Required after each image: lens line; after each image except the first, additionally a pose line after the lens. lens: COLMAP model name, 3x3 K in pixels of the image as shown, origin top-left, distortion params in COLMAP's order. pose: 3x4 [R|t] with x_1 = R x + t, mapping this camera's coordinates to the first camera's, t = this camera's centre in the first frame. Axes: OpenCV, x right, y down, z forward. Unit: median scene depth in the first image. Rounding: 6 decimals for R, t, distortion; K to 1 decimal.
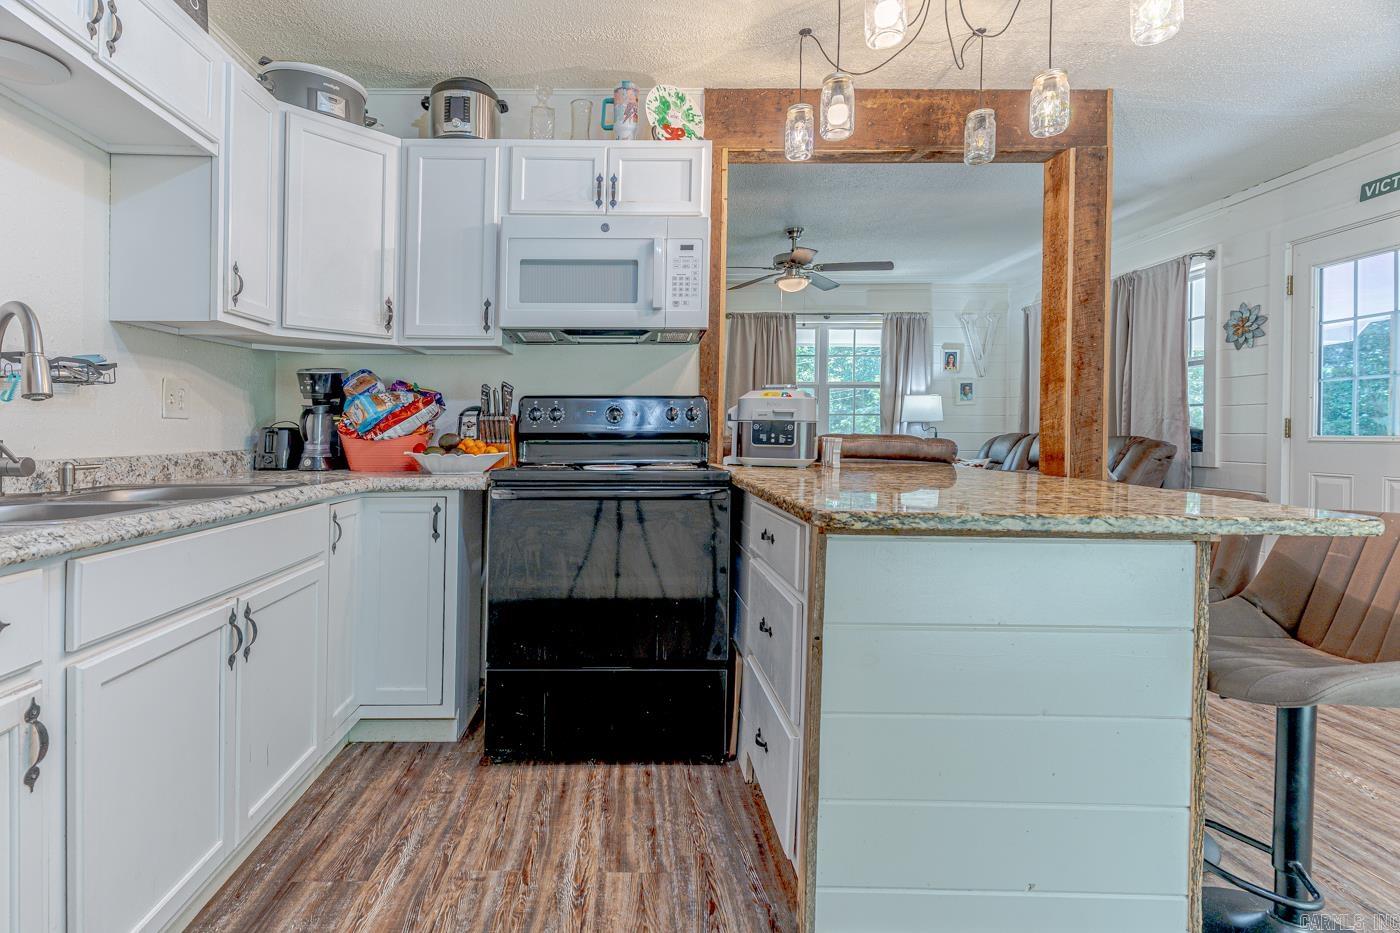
lens RADIAL K [[681.4, 0, 634.6], [0, 681.4, 431.3], [0, 0, 1]] dist [0.001972, -0.000143]
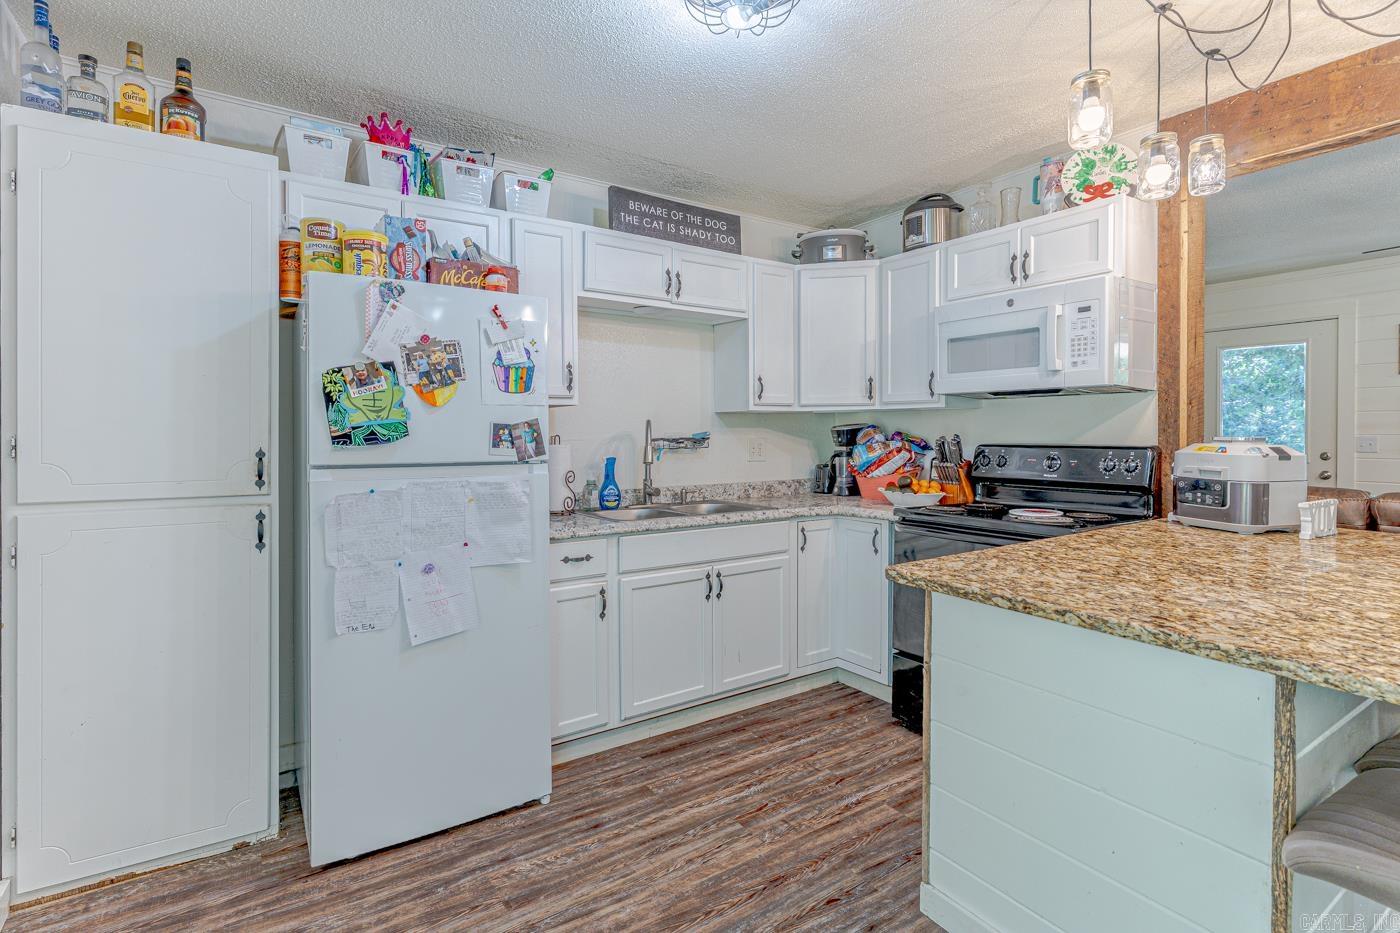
lens RADIAL K [[670.0, 0, 699.7], [0, 670.0, 438.7], [0, 0, 1]] dist [0.002666, 0.000136]
pose [[0.560069, 0.002767, -0.828441, 0.596612], [0.004402, 0.999970, 0.006315, -0.080956], [0.828434, -0.007184, 0.560041, -0.061797]]
